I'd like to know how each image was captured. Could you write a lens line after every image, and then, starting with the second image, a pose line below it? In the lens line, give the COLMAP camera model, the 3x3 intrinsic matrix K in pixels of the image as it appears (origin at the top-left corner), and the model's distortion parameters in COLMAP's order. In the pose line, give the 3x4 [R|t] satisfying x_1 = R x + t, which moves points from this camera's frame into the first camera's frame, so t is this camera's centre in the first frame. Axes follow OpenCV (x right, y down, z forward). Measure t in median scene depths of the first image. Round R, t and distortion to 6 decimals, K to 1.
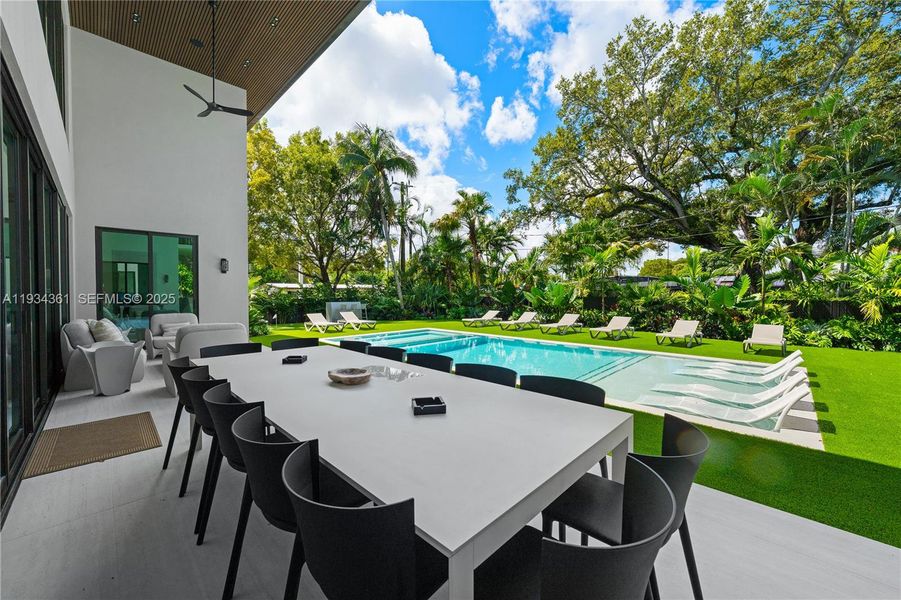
lens RADIAL K [[343.6, 0, 444.9], [0, 343.6, 303.3], [0, 0, 1]] dist [0.000235, 0.000049]
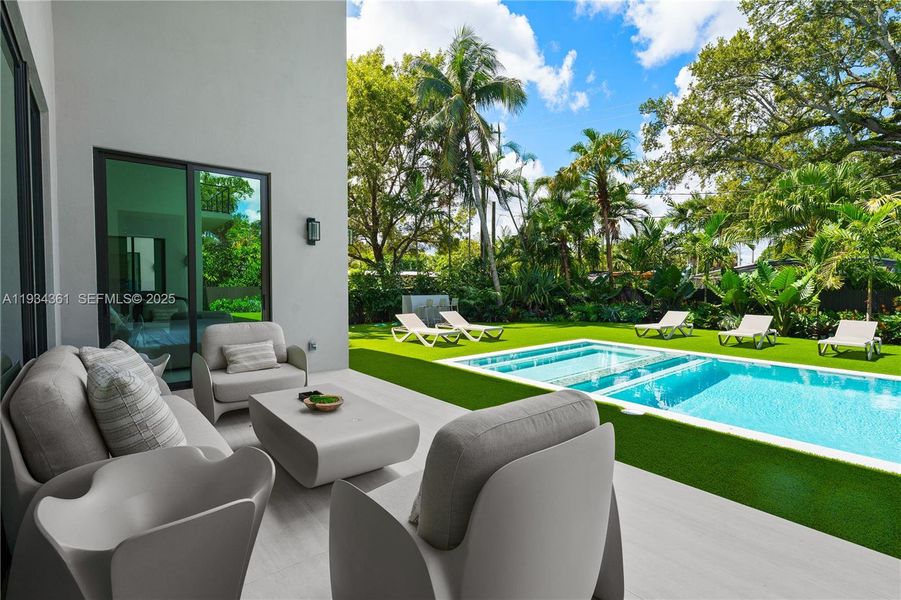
lens RADIAL K [[412.4, 0, 431.7], [0, 412.4, 304.0], [0, 0, 1]] dist [0.001581, 0.000103]
pose [[0.993198, 0.010223, -0.115990, -0.157396], [-0.007495, 0.999686, 0.023927, -0.004549], [0.116198, -0.022895, 0.992962, 0.156279]]
